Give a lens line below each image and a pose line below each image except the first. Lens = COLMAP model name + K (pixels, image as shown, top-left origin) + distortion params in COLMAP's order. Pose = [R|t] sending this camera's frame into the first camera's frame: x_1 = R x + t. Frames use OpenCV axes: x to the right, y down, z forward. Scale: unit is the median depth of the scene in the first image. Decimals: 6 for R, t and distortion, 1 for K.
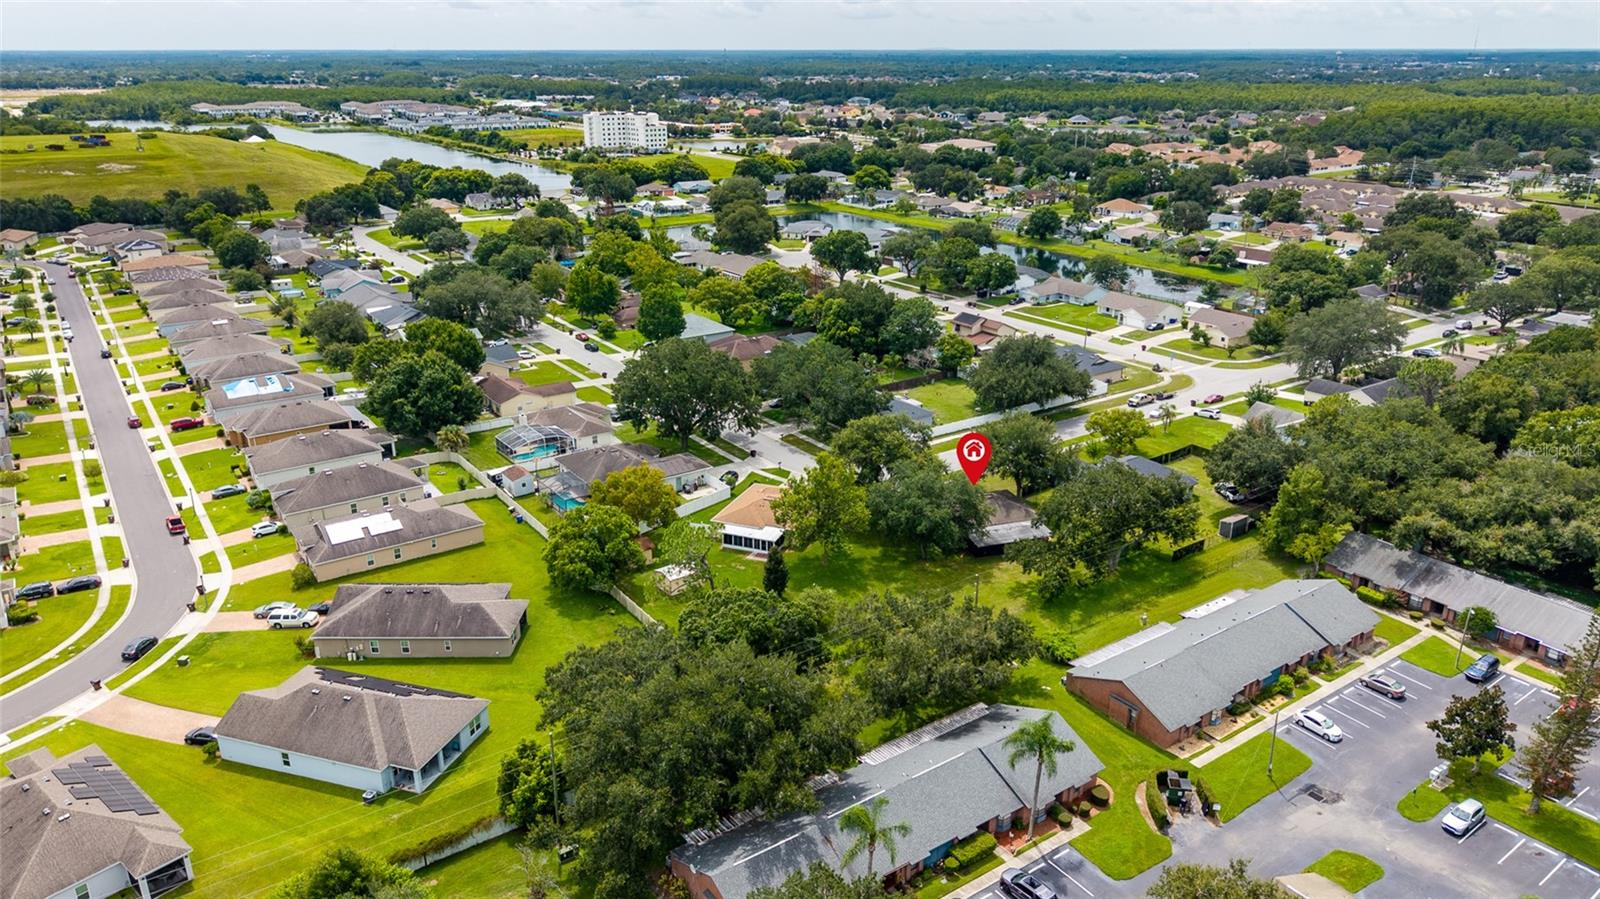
lens RADIAL K [[1096.0, 0, 800.0], [0, 1096.0, 449.5], [0, 0, 1]] dist [0.053880, -0.054750]
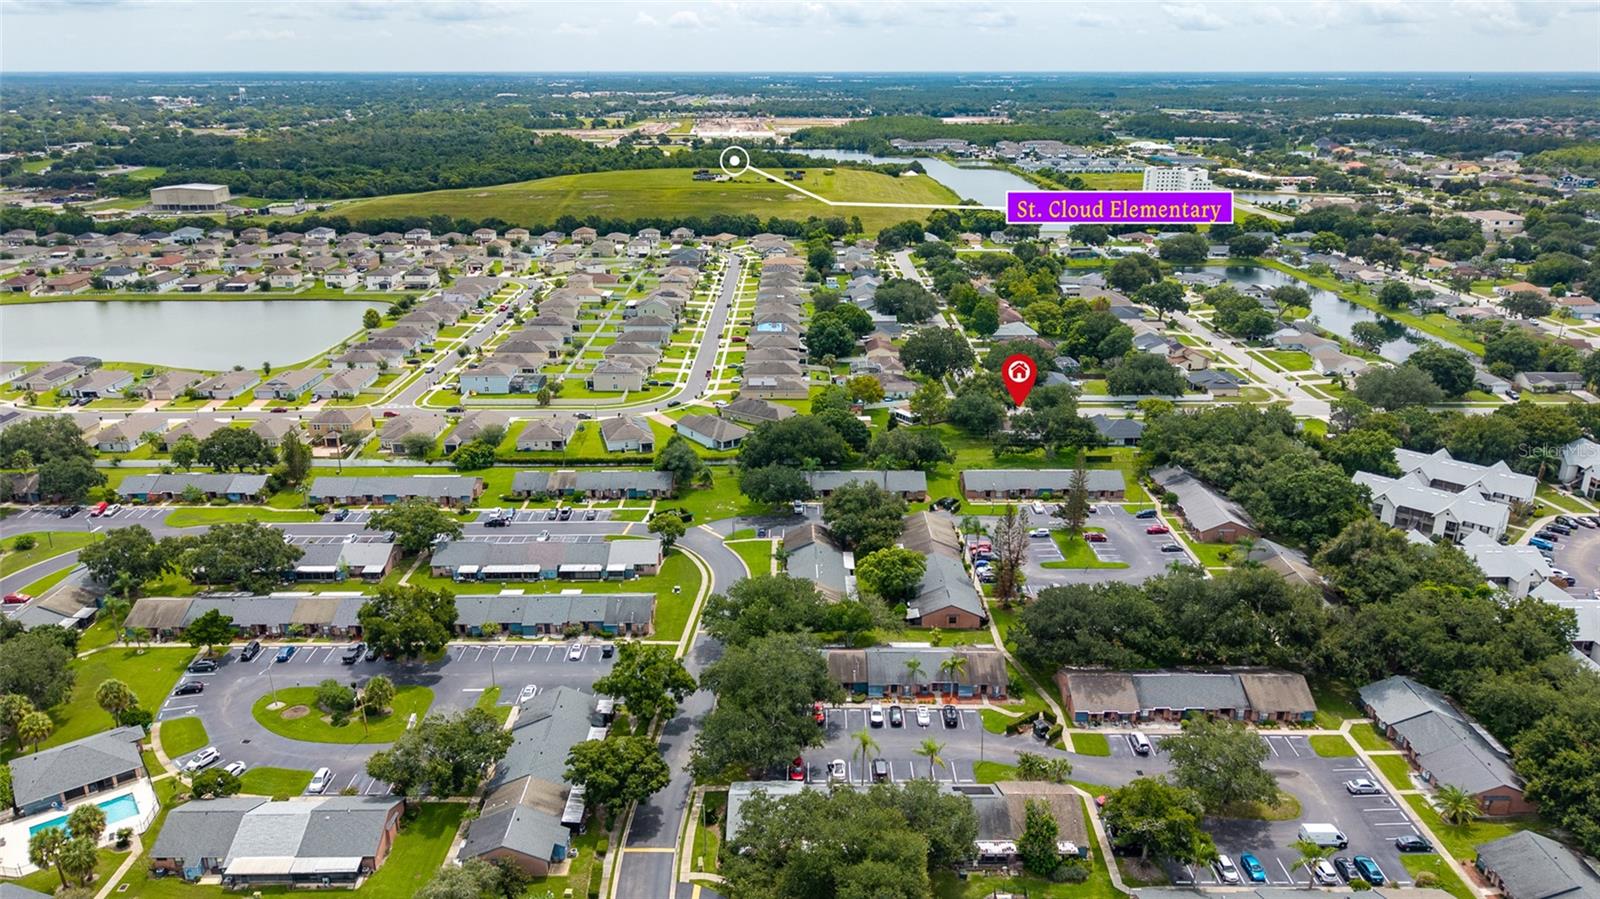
lens RADIAL K [[1096.0, 0, 800.0], [0, 1096.0, 449.5], [0, 0, 1]] dist [0.053880, -0.054750]
pose [[0.823566, 0.188275, -0.535062, 0.473477], [-0.196854, 0.979546, 0.041680, 0.048718], [0.531966, 0.071003, 0.843784, -0.464345]]
